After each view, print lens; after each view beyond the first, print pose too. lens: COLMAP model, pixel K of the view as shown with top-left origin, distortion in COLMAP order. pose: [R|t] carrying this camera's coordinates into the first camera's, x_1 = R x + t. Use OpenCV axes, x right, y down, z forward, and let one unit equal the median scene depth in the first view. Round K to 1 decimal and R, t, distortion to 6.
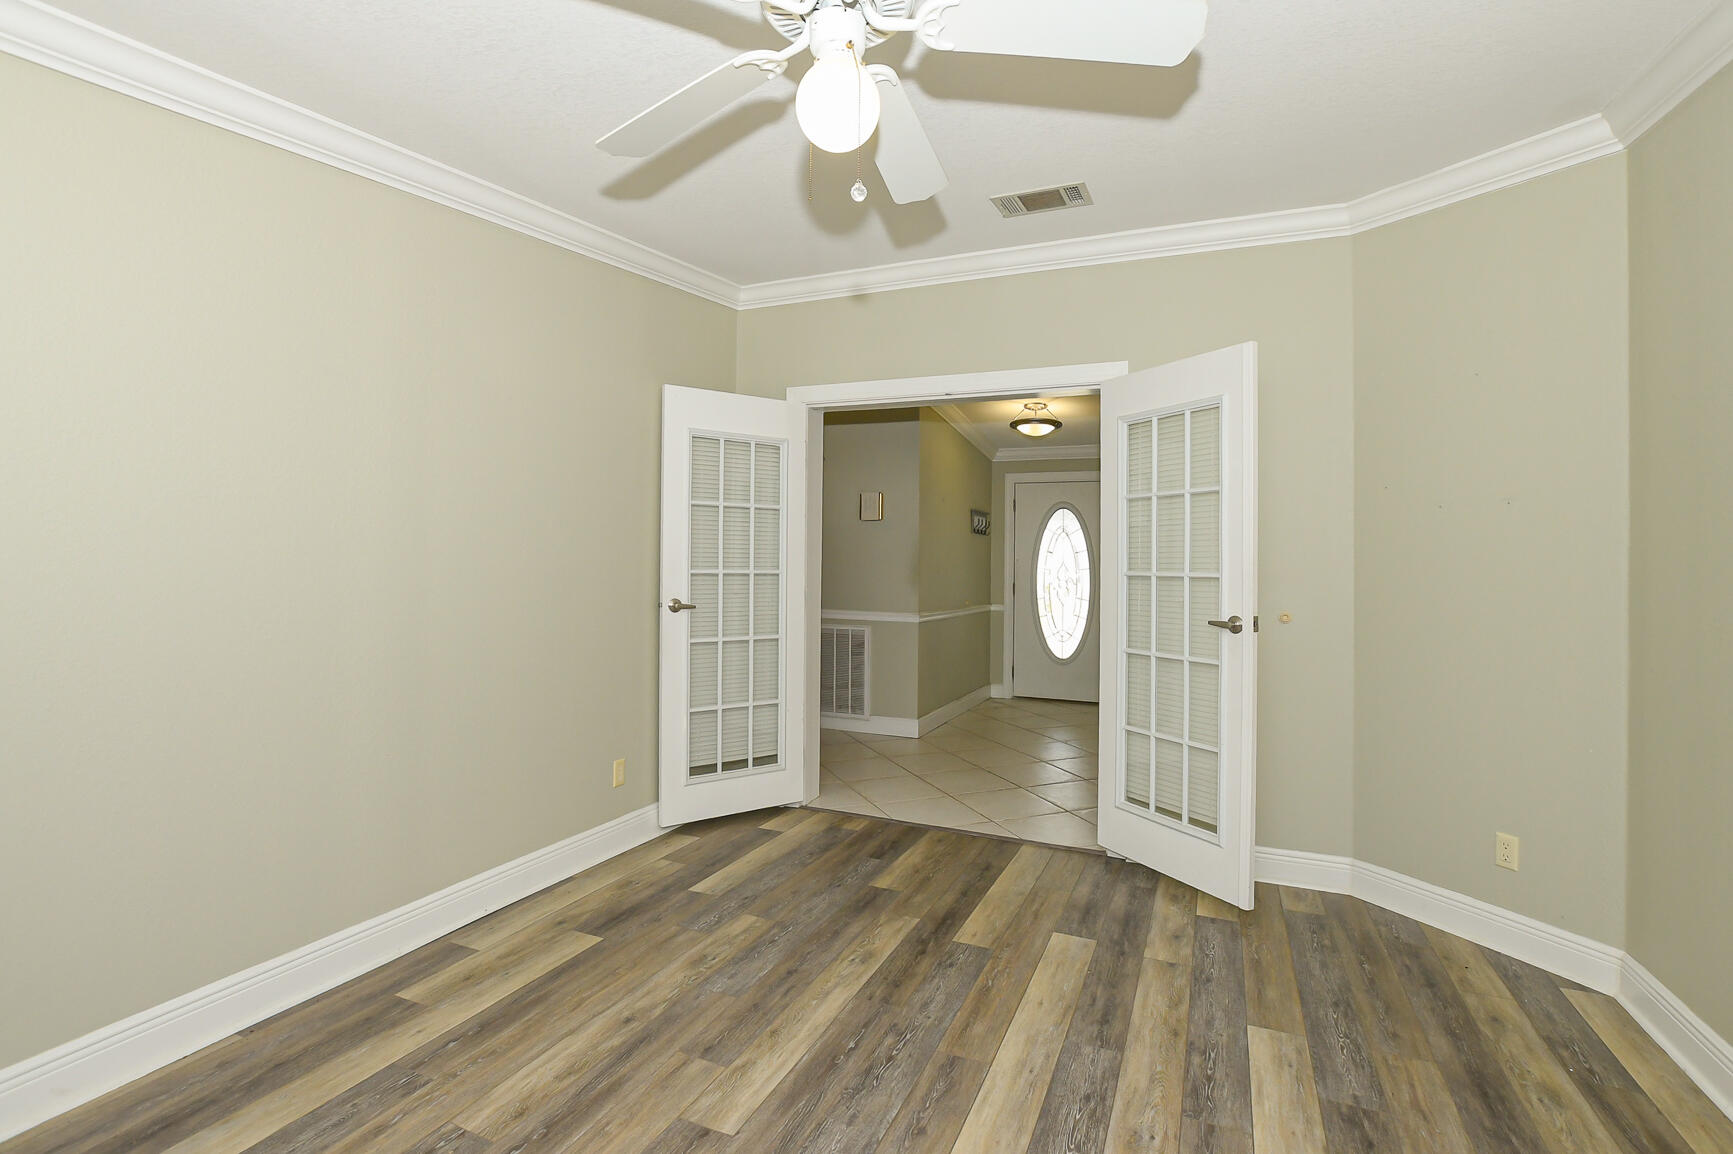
lens RADIAL K [[820.5, 0, 866.5], [0, 820.5, 577.0], [0, 0, 1]] dist [-0.031550, 0.001605]
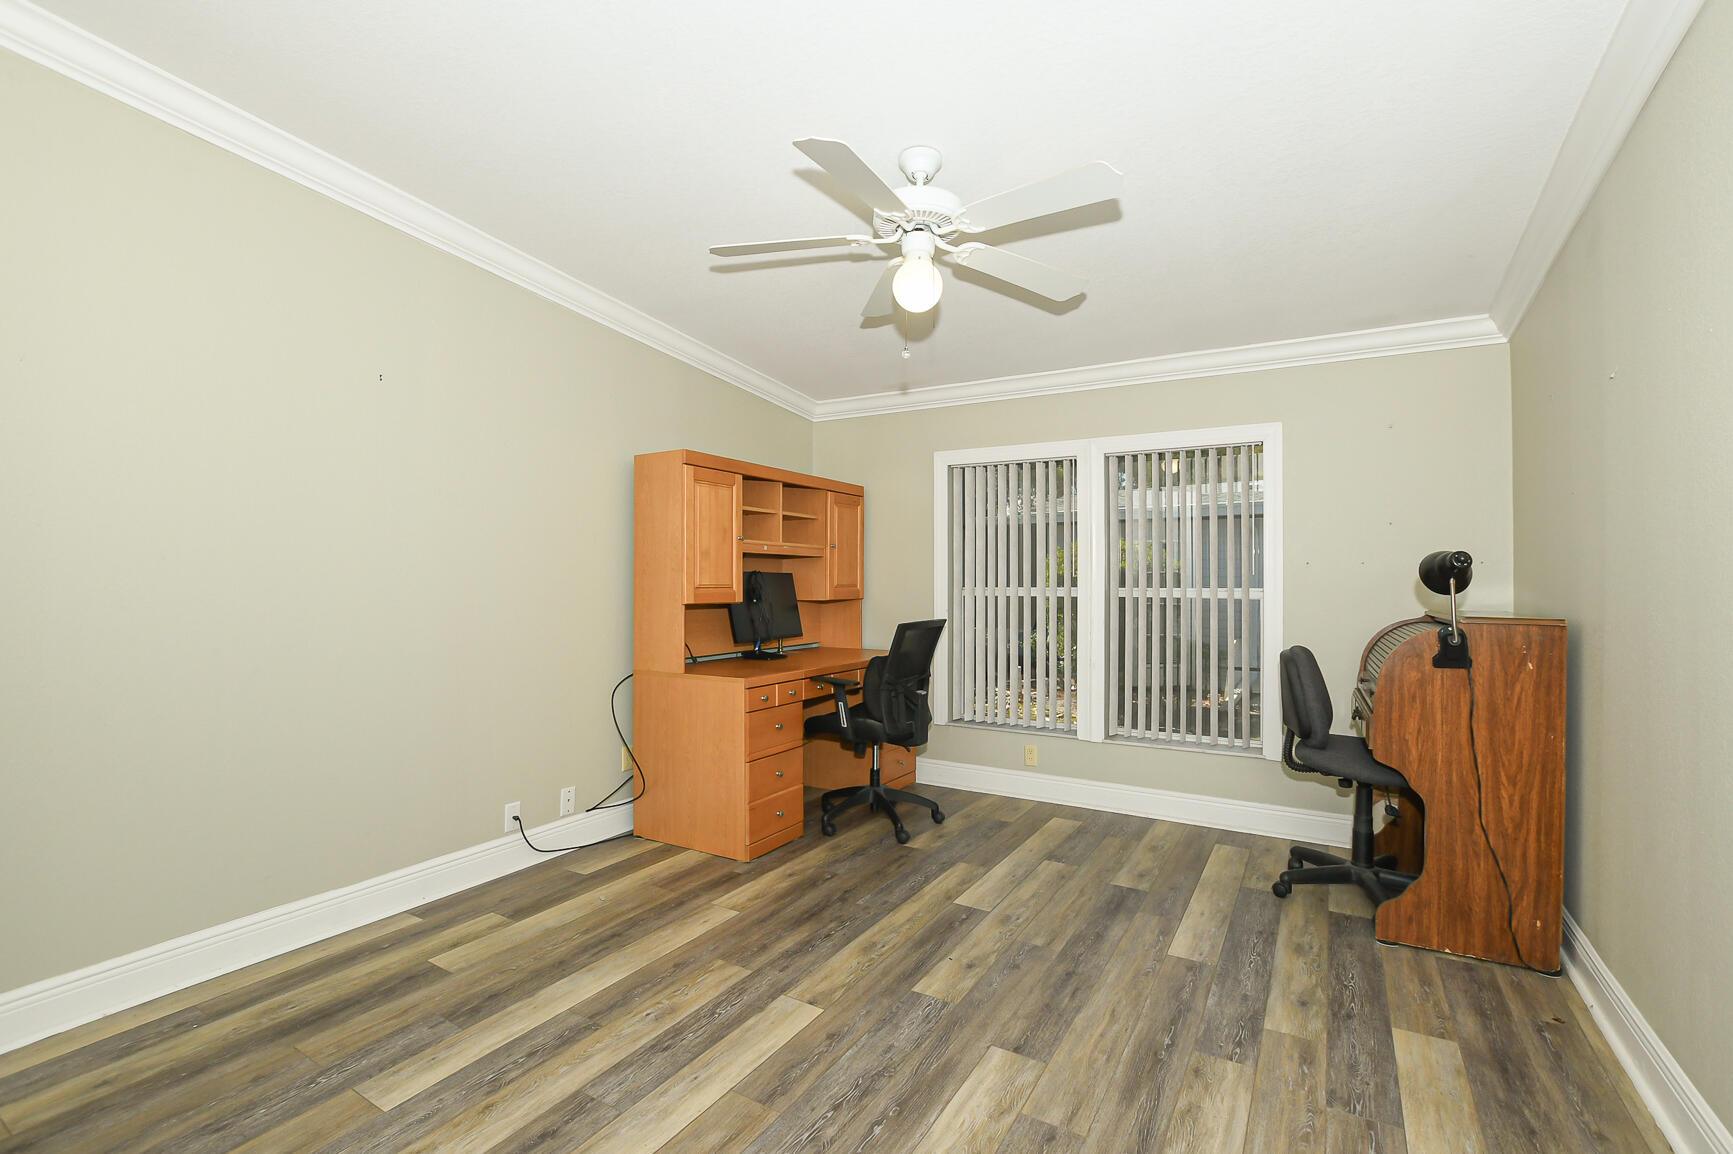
lens RADIAL K [[820.5, 0, 866.5], [0, 820.5, 577.0], [0, 0, 1]] dist [-0.031550, 0.001605]
pose [[-0.992071, -0.019394, 0.124175, -0.104922], [-0.017288, 0.999688, 0.018012, -0.002159], [-0.124485, 0.015722, -0.992097, 1.928303]]
